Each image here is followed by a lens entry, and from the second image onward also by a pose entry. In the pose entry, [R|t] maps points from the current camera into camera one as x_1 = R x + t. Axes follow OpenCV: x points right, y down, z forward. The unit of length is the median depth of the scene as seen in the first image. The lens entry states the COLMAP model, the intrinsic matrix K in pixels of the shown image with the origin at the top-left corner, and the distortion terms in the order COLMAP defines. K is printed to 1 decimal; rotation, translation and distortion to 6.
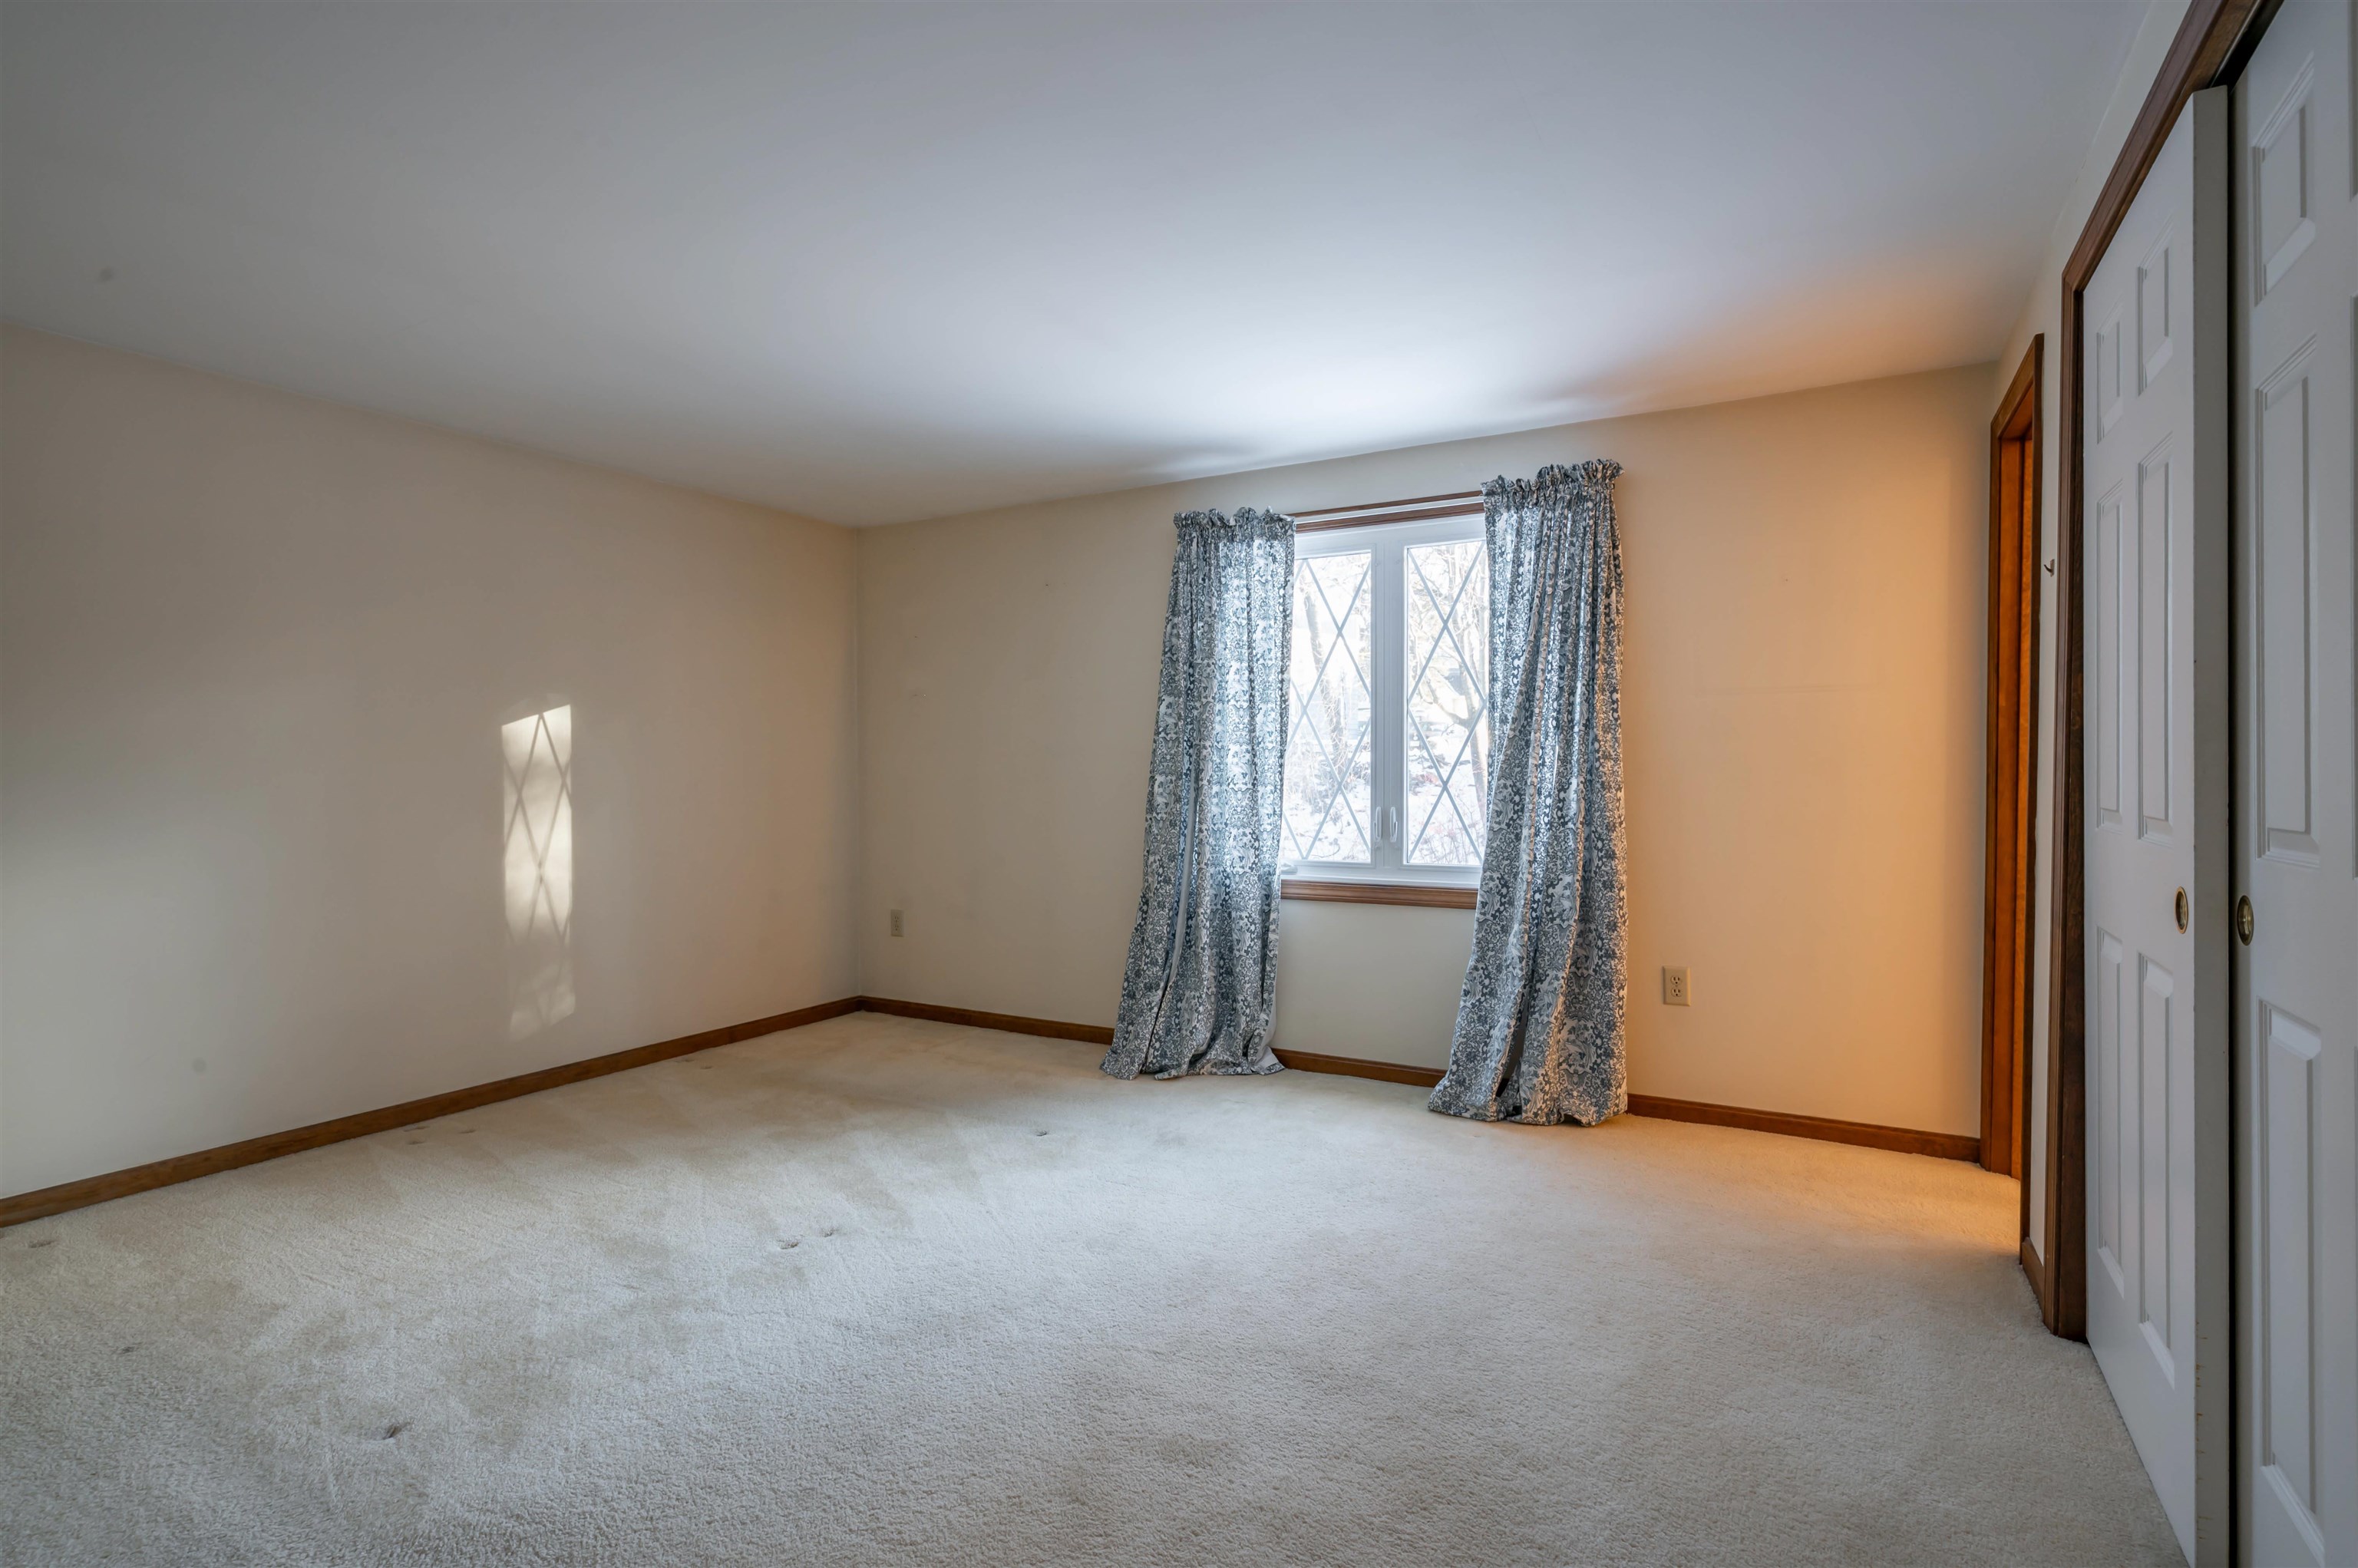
lens RADIAL K [[1139.2, 0, 1157.1], [0, 1139.2, 800.4], [0, 0, 1]] dist [0.001724, 0.002411]
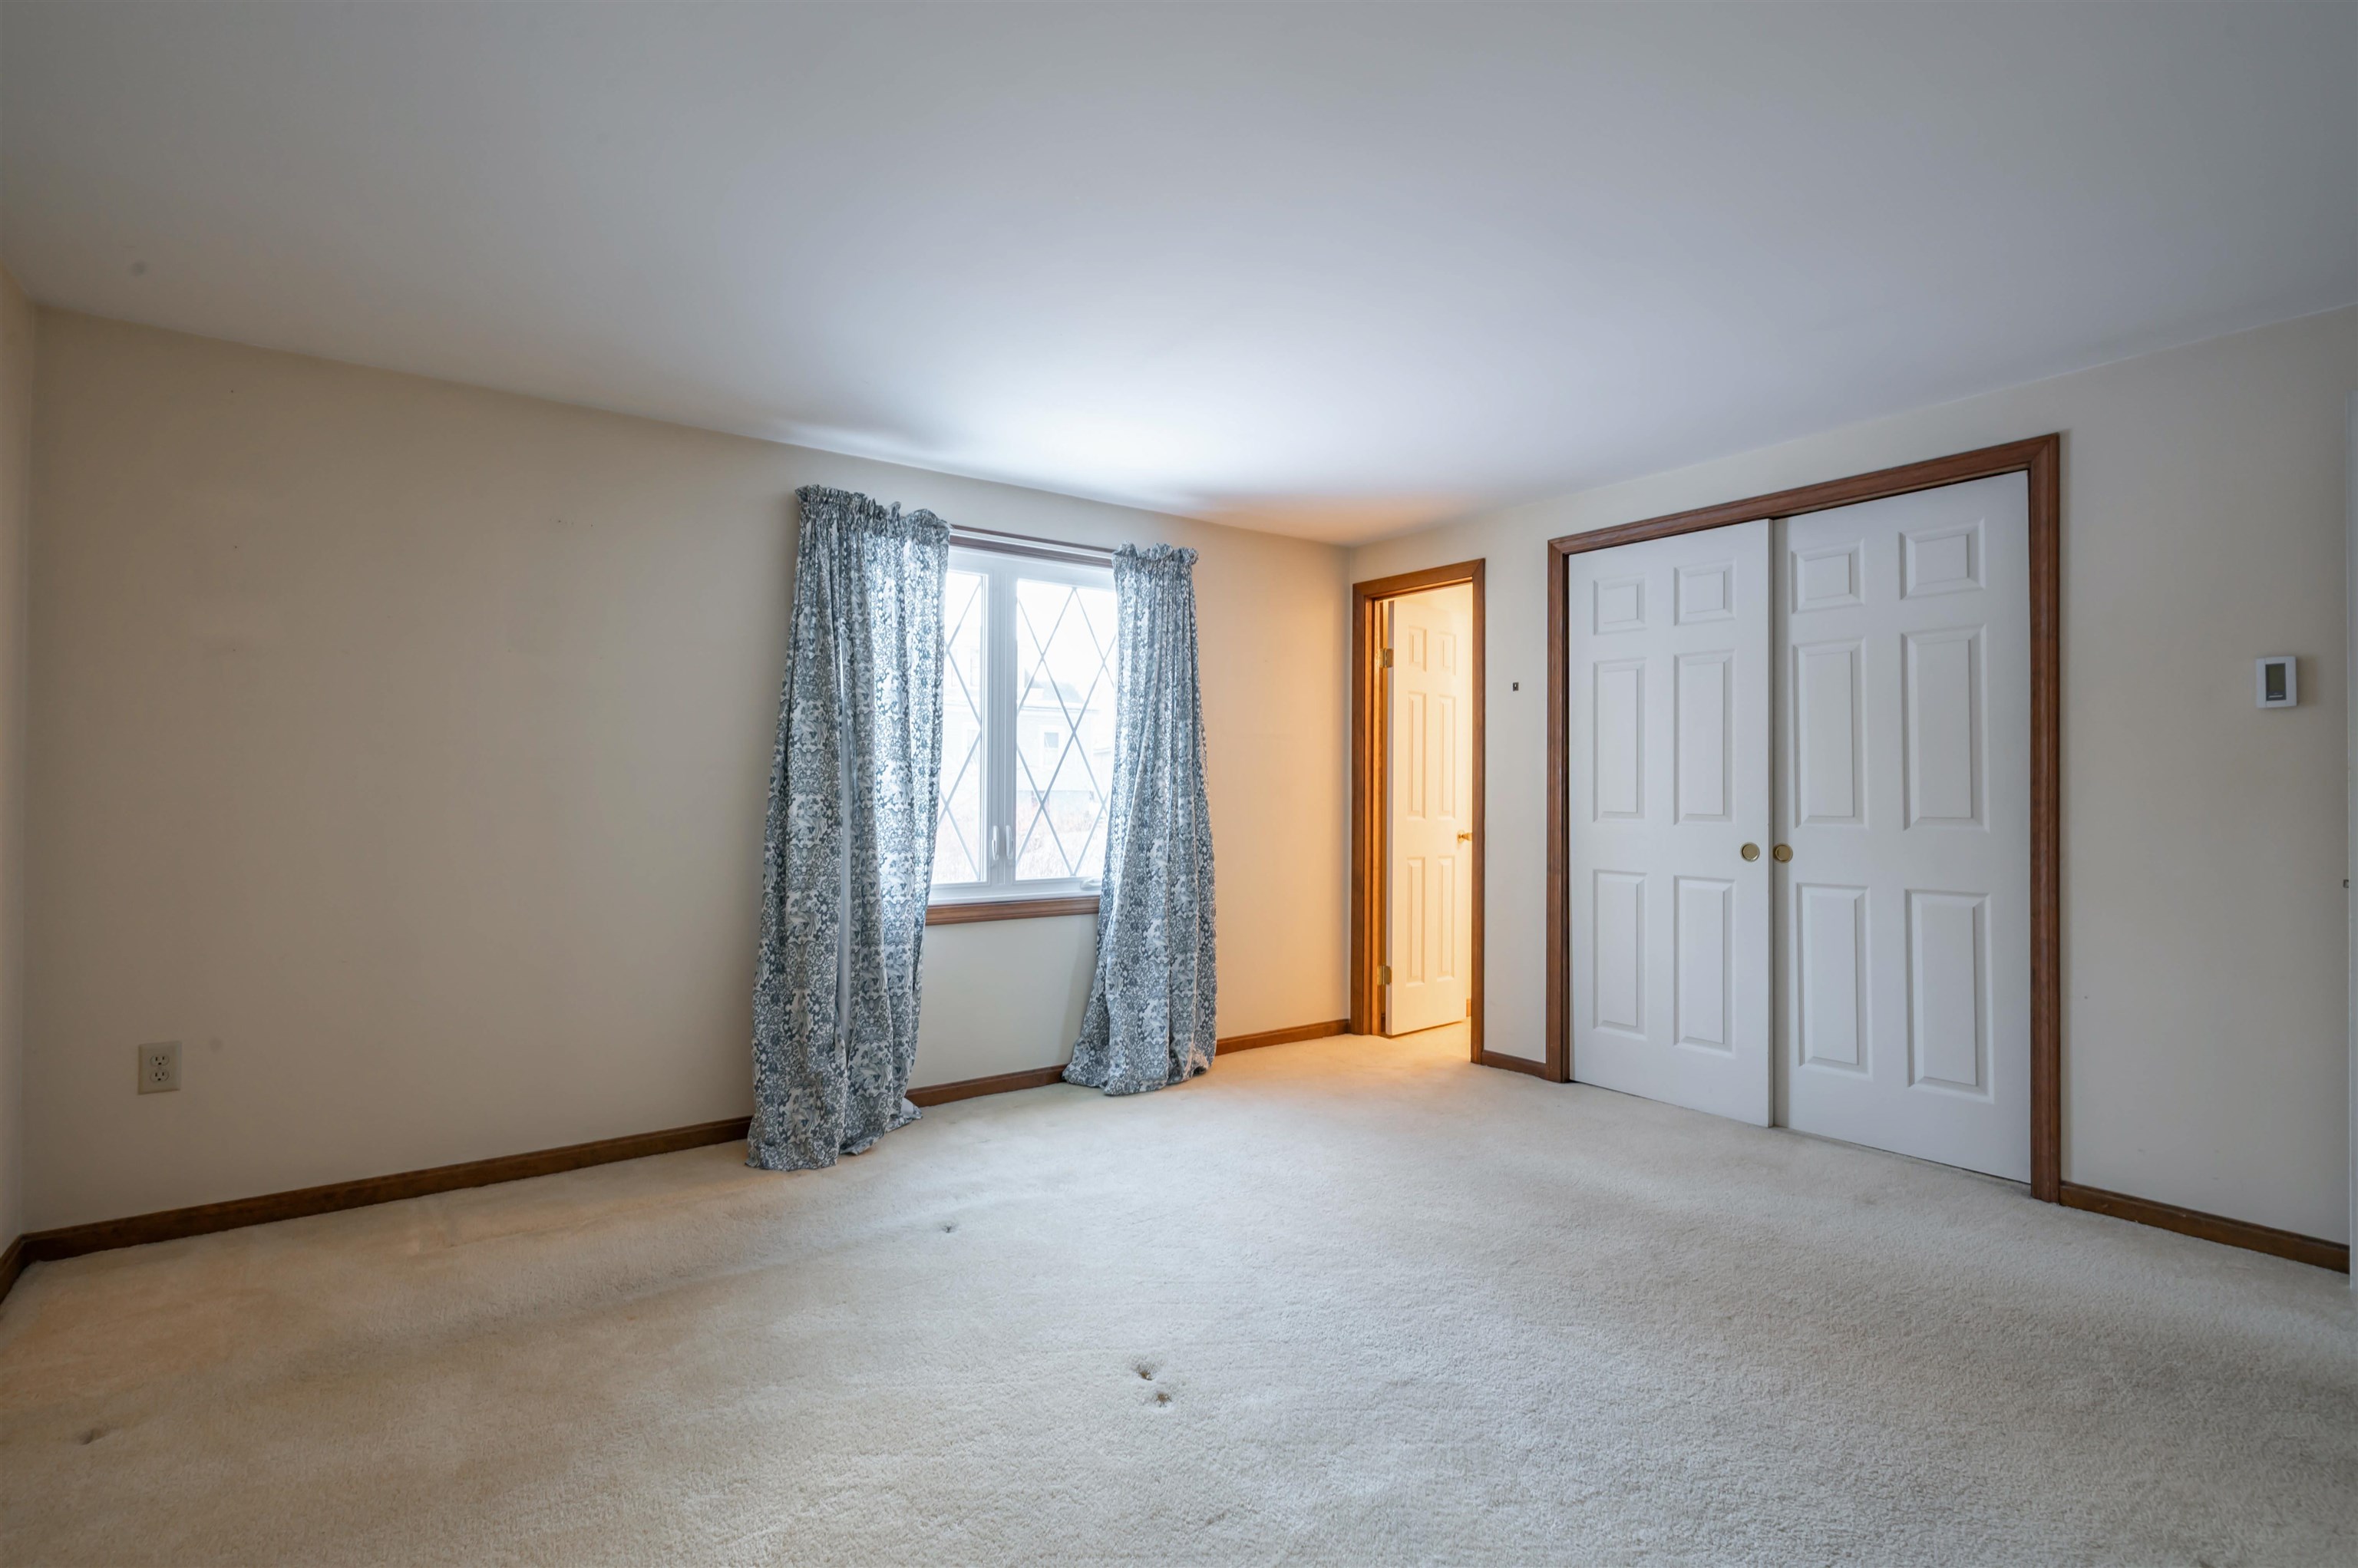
lens RADIAL K [[1139.2, 0, 1161.7], [0, 1139.2, 799.1], [0, 0, 1]] dist [0.001724, 0.002411]
pose [[0.399971, 0.003468, 0.916521, -0.692140], [0.022172, 0.999664, -0.013458, -0.001711], [-0.916260, 0.025704, 0.399759, 0.456372]]
